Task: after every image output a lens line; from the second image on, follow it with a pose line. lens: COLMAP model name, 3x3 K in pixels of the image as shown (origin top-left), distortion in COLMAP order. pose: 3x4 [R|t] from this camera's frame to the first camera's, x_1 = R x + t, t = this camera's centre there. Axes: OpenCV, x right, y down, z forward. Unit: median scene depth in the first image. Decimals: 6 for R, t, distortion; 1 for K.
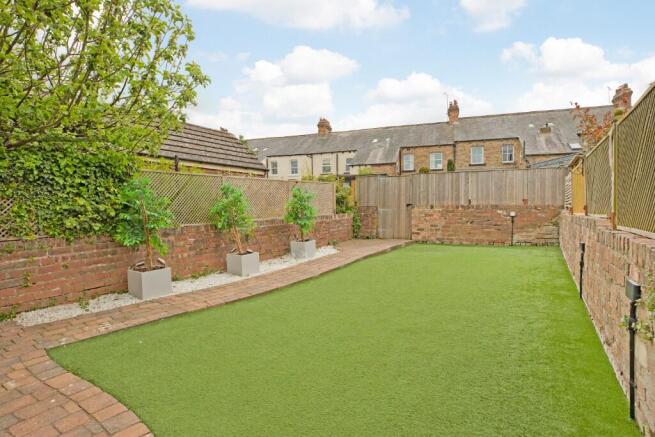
lens RADIAL K [[333.5, 0, 328.2], [0, 333.5, 214.0], [0, 0, 1]] dist [-0.033176, 0.008068]
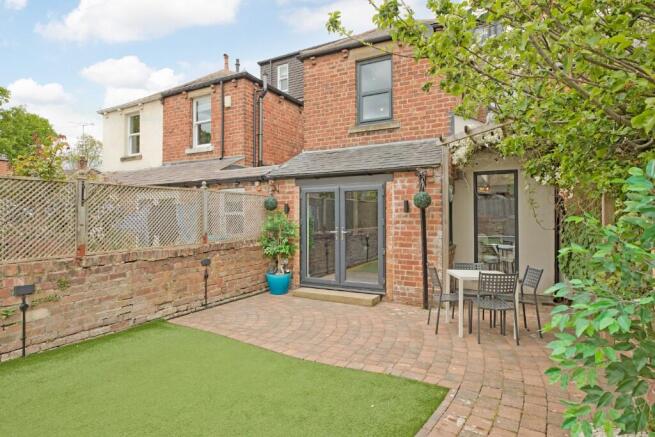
lens RADIAL K [[358.3, 0, 336.7], [0, 358.3, 211.1], [0, 0, 1]] dist [-0.016502, 0.000387]
pose [[-0.992744, 0.009626, -0.119862, -0.121844], [0.010805, 0.999899, -0.009188, -0.035098], [0.119762, -0.010417, -0.992748, 0.622825]]
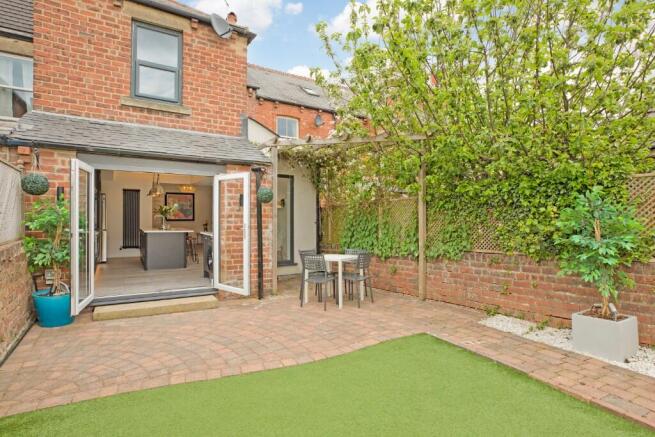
lens RADIAL K [[333.5, 0, 327.0], [0, 333.5, 215.1], [0, 0, 1]] dist [-0.033176, 0.008068]
pose [[-0.412418, -0.003524, -0.910988, 0.178478], [-0.012256, 0.999923, 0.001681, -0.023782], [0.910912, 0.011858, -0.412429, 0.366462]]
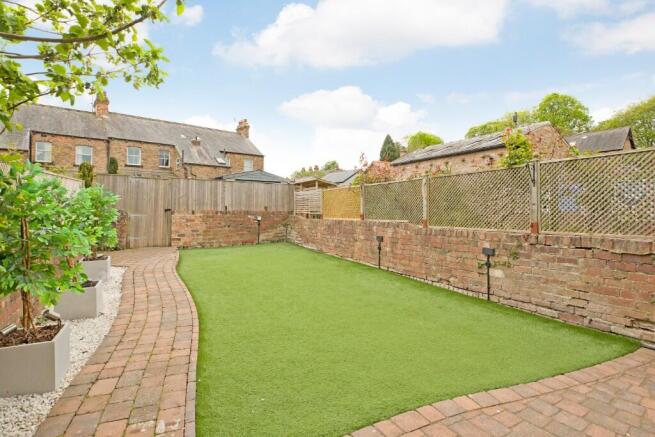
lens RADIAL K [[333.5, 0, 321.3], [0, 333.5, 215.6], [0, 0, 1]] dist [-0.033176, 0.008068]
pose [[0.487042, -0.006423, 0.873355, -0.381842], [0.006236, 0.999973, 0.003877, -0.012751], [-0.873356, 0.003558, 0.487069, 0.165633]]
